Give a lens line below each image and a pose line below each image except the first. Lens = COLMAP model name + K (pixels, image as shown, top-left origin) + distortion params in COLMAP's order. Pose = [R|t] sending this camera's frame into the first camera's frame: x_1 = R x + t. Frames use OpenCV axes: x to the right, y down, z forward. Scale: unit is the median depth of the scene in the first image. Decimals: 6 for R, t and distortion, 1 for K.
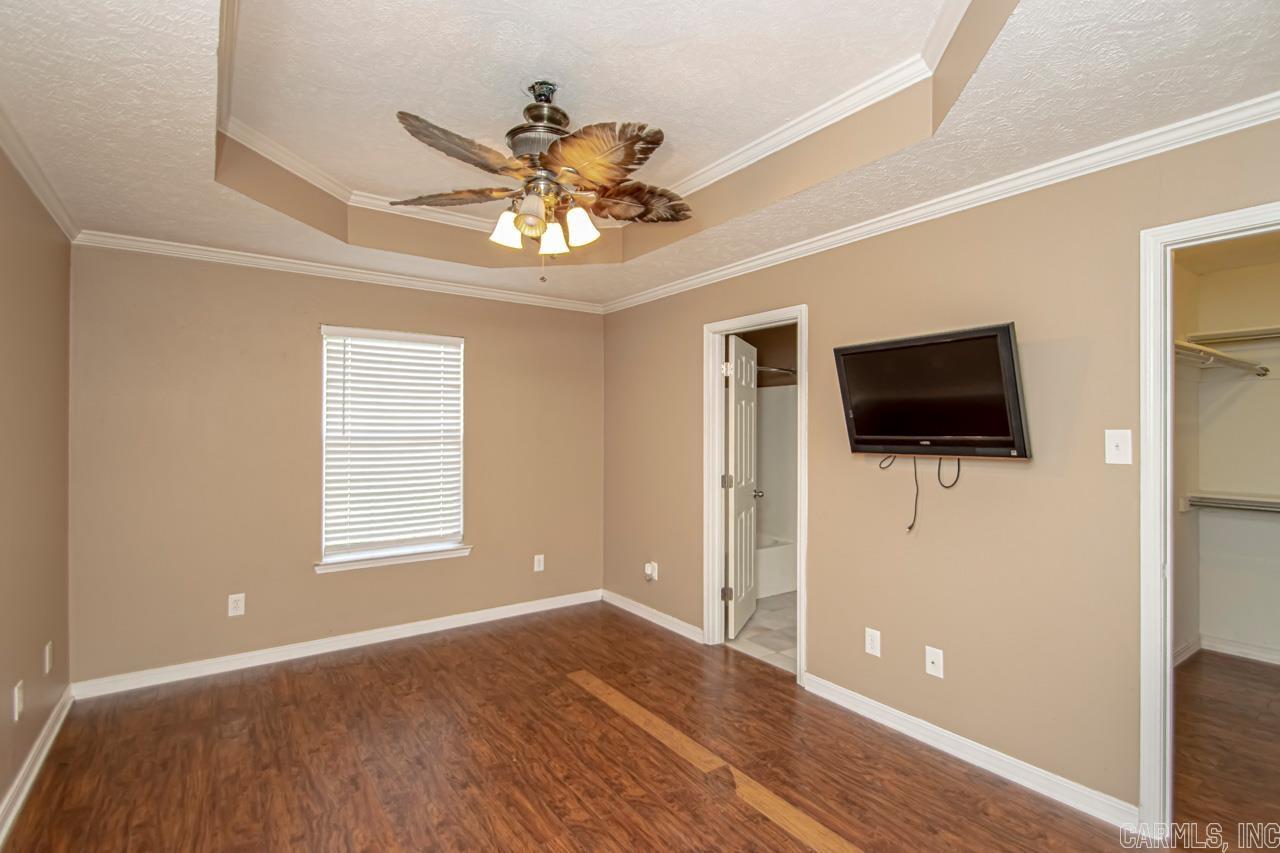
lens RADIAL K [[601.5, 0, 640.0], [0, 601.5, 426.5], [0, 0, 1]] dist [0.016673, -0.020694]
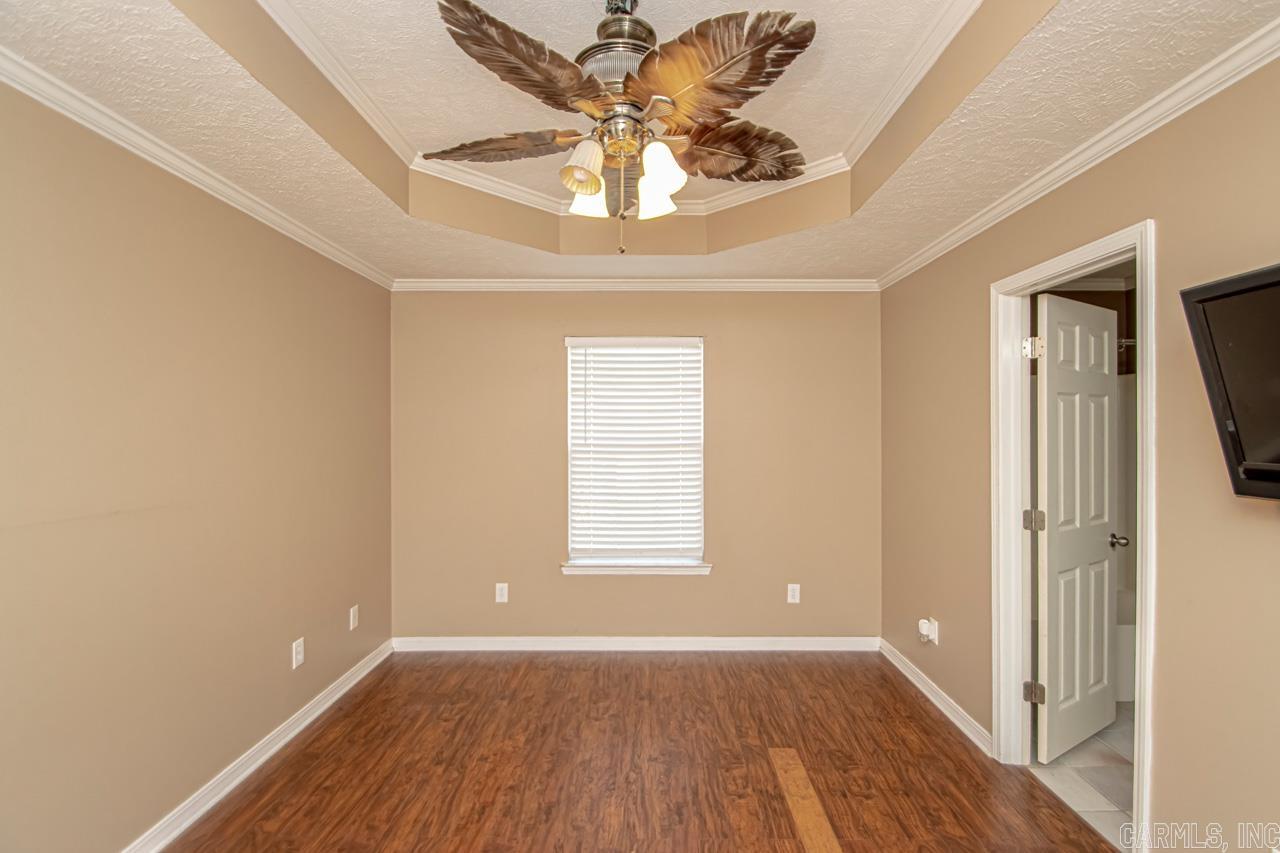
lens RADIAL K [[589.5, 0, 640.0], [0, 589.5, 426.5], [0, 0, 1]] dist [0.014672, -0.019307]
pose [[0.815174, -0.004355, -0.579200, 0.176903], [0.003665, 0.999990, -0.002360, -0.010391], [0.579205, -0.000199, 0.815182, 0.246150]]
